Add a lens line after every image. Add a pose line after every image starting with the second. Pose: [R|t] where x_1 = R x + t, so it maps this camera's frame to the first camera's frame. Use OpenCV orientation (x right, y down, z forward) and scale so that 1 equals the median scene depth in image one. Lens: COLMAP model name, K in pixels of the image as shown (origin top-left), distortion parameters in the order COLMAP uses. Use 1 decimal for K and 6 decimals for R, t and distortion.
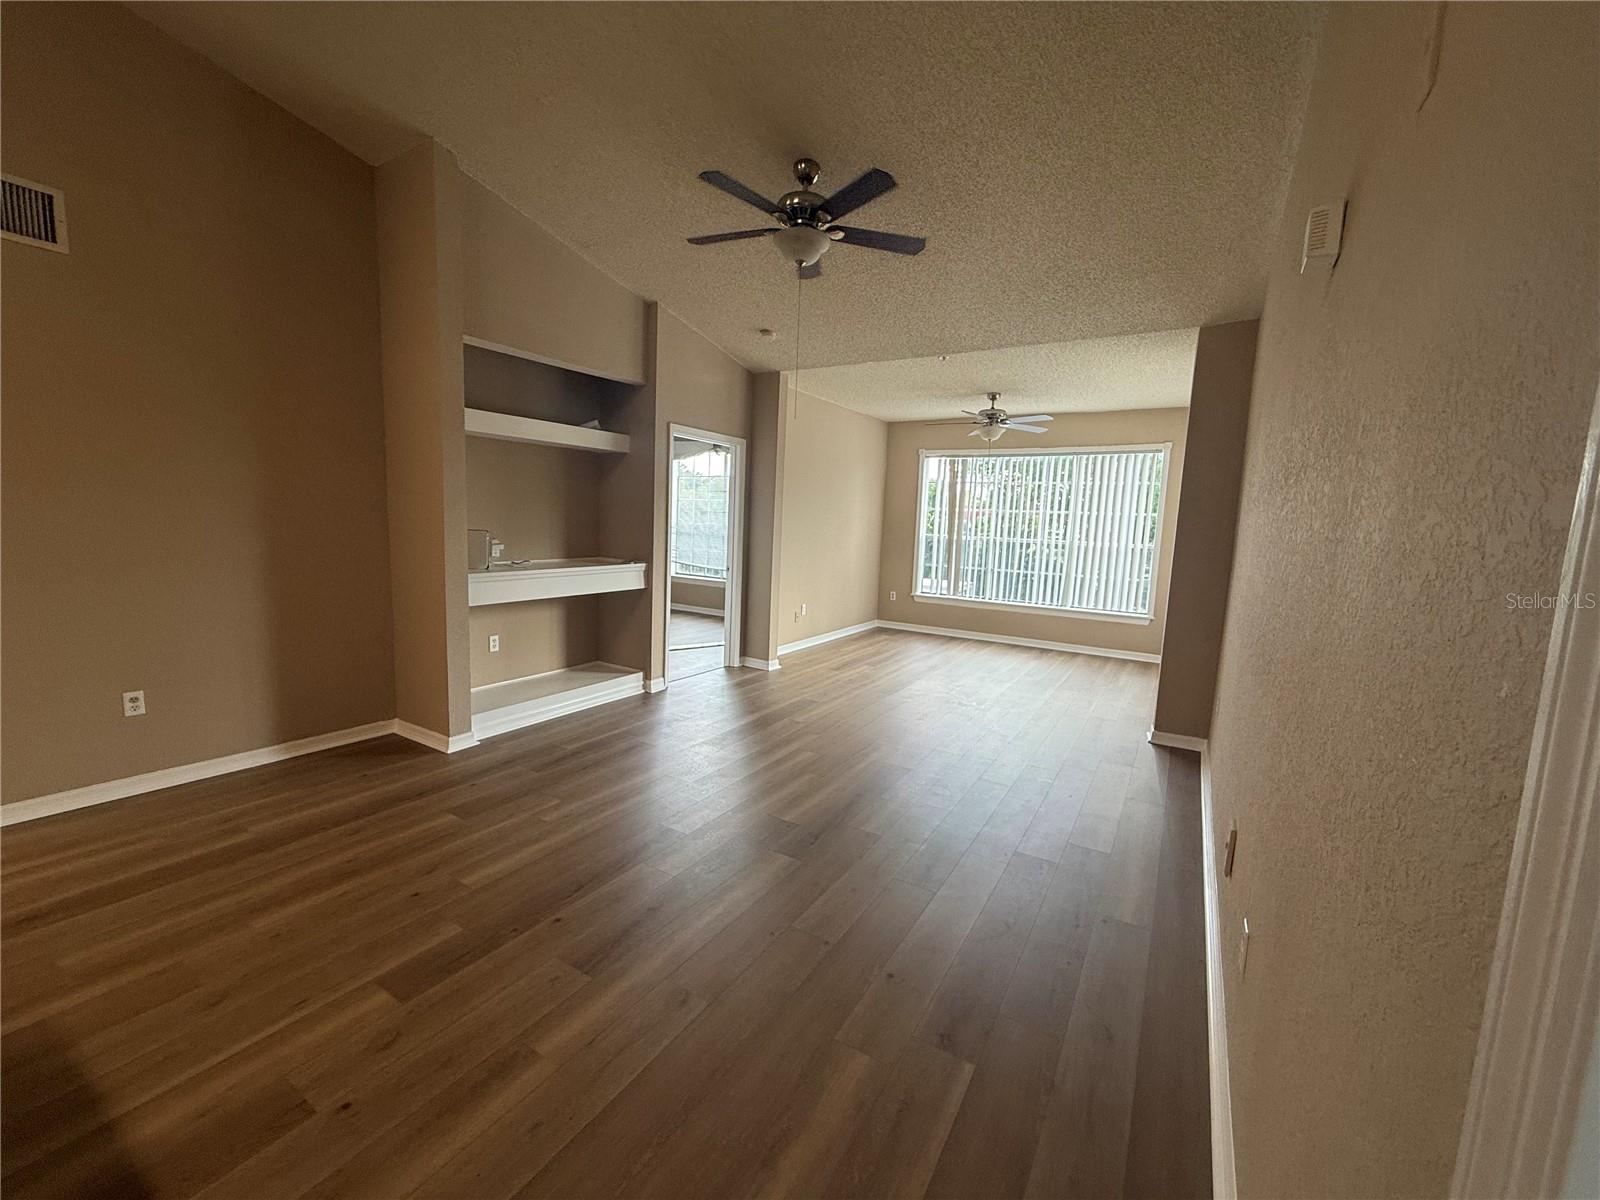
lens RADIAL K [[636.6, 0, 800.4], [0, 636.6, 595.5], [0, 0, 1]] dist [0.004283, 0.000335]
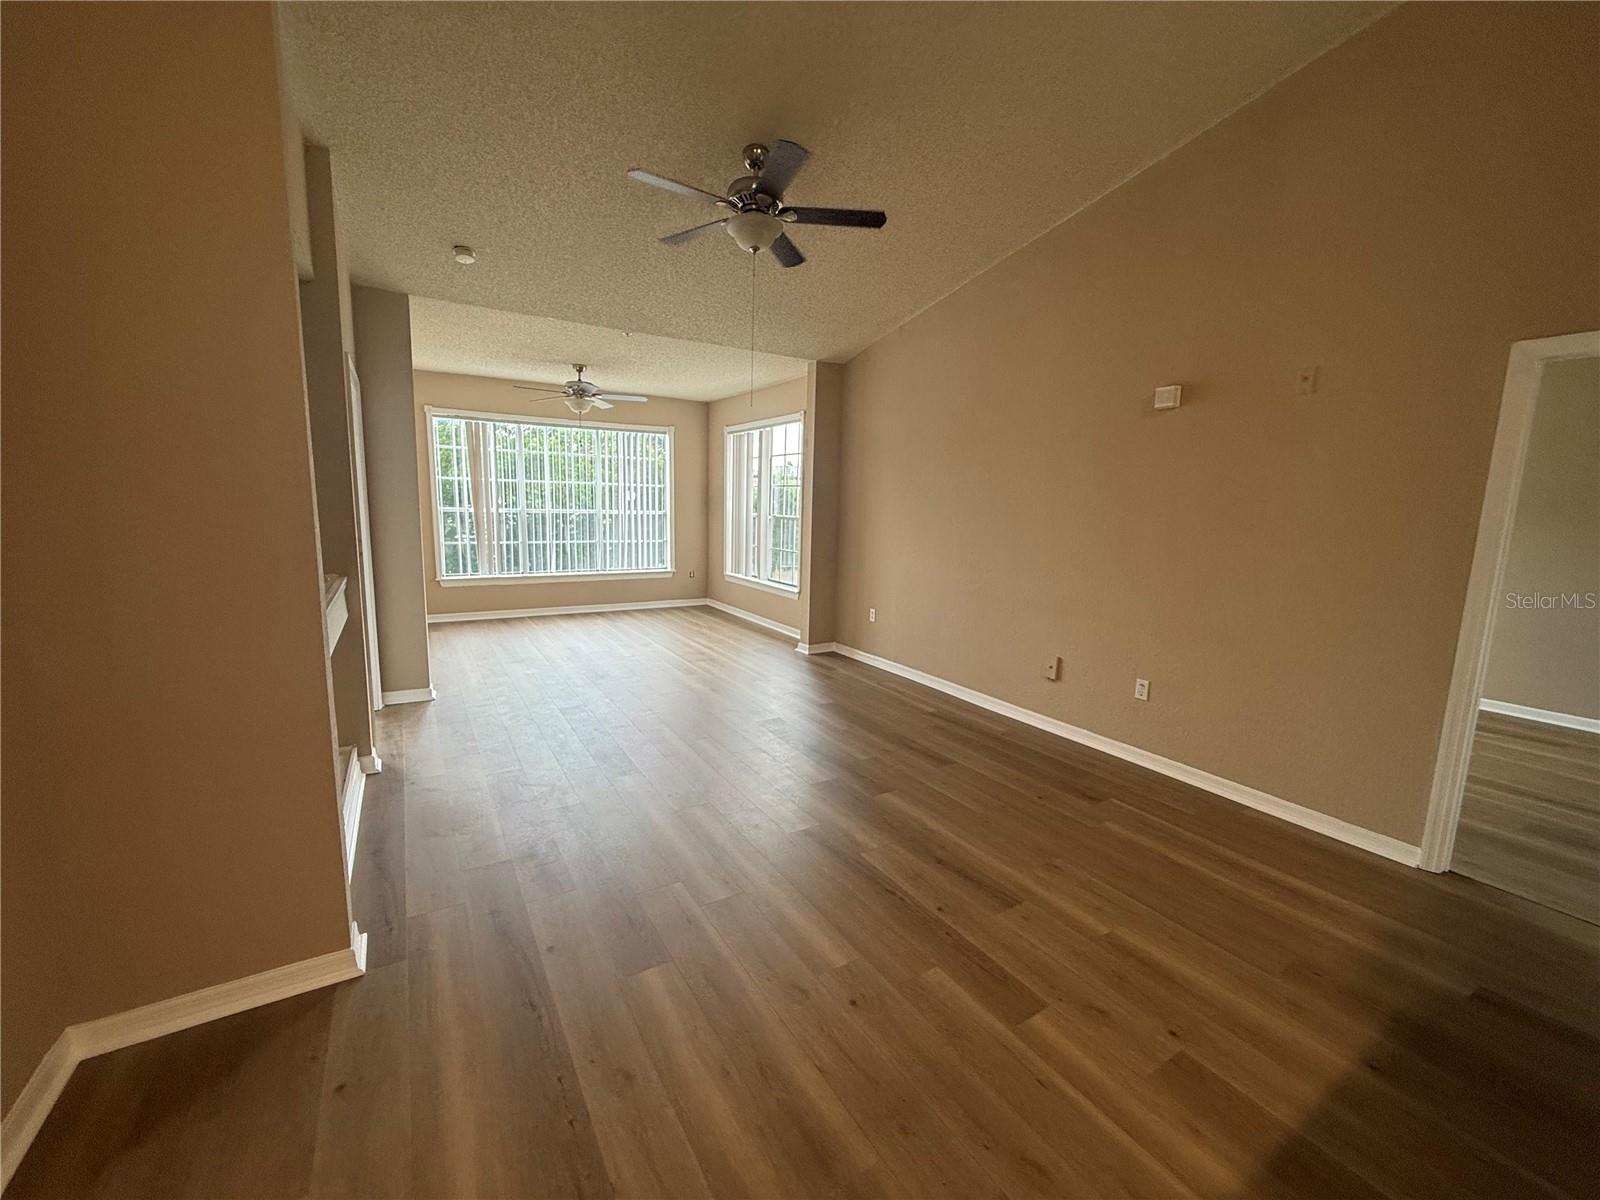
lens RADIAL K [[636.6, 0, 794.7], [0, 636.6, 592.5], [0, 0, 1]] dist [0.004283, 0.000335]
pose [[0.459677, -0.154166, 0.874603, -0.593548], [0.101062, 0.987501, 0.120950, -0.067330], [-0.882317, 0.032792, 0.469512, 0.316777]]
